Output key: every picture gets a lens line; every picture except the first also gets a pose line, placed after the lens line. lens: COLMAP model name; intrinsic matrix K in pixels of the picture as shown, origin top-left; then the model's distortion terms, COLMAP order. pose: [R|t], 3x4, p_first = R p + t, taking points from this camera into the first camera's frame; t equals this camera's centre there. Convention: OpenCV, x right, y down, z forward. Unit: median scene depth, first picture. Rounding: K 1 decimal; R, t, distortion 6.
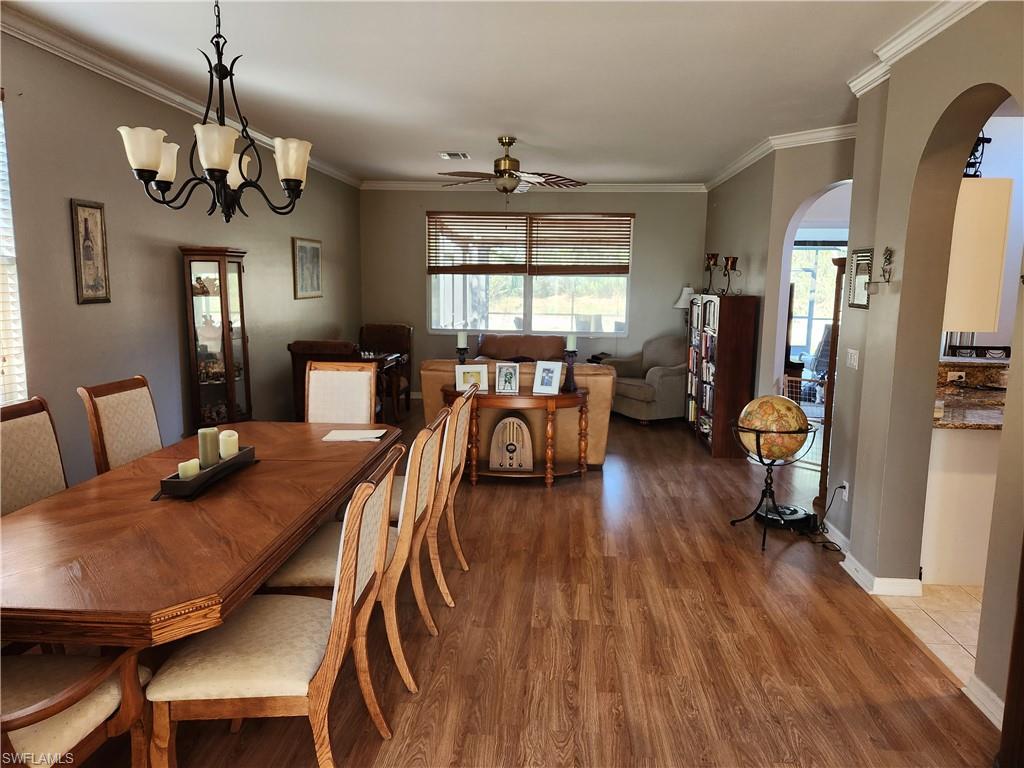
lens RADIAL K [[684.2, 0, 521.5], [0, 684.2, 382.5], [0, 0, 1]] dist [0.043088, -0.025203]
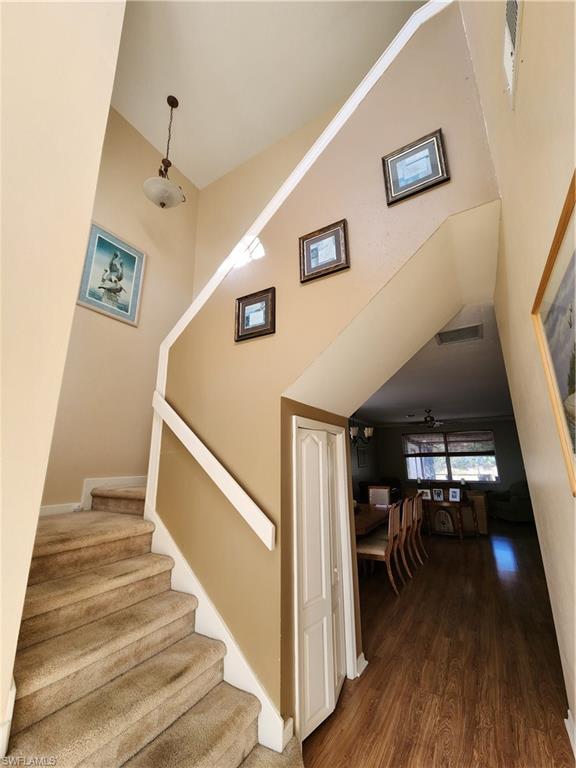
lens RADIAL K [[313.9, 0, 287.7], [0, 313.9, 378.6], [0, 0, 1]] dist [0.000952, -0.000522]
pose [[0.885755, -0.140820, -0.442276, 0.061616], [-0.045572, 0.921878, -0.384792, 0.070187], [0.461910, 0.360987, 0.810140, -0.434166]]
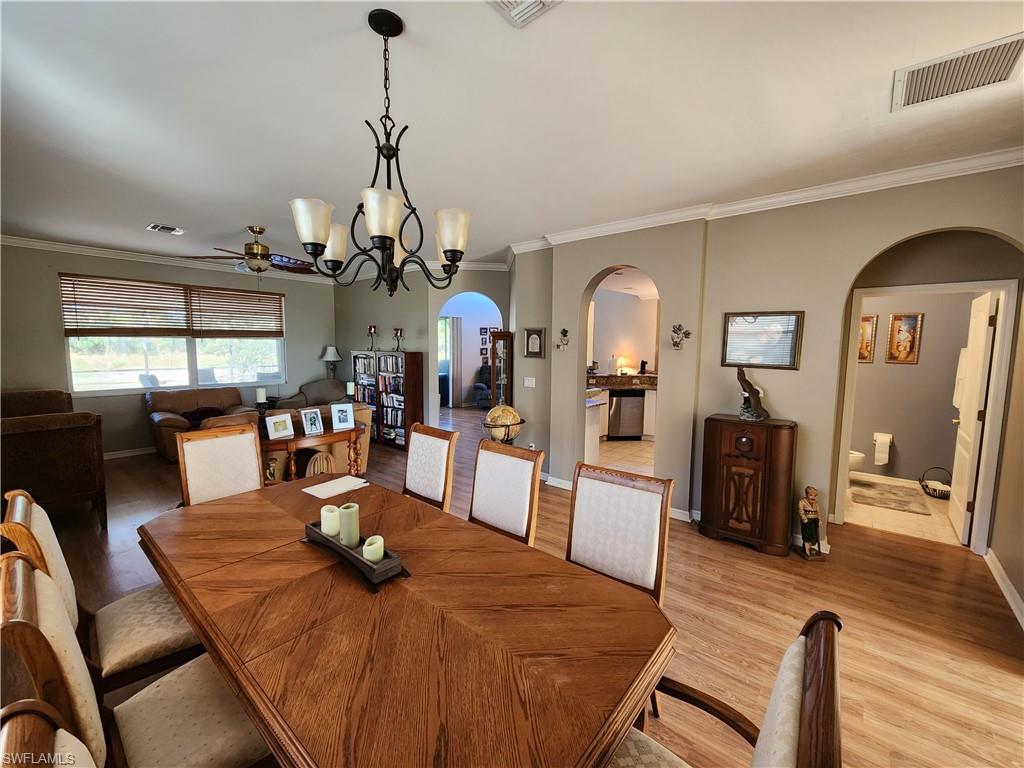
lens RADIAL K [[418.5, 0, 512.5], [0, 418.5, 387.2], [0, 0, 1]] dist [0.000952, -0.000522]
pose [[0.599748, -0.093269, 0.794735, -0.368211], [0.119716, 0.992464, 0.026131, -0.040987], [-0.791183, 0.079470, 0.606394, 0.217411]]
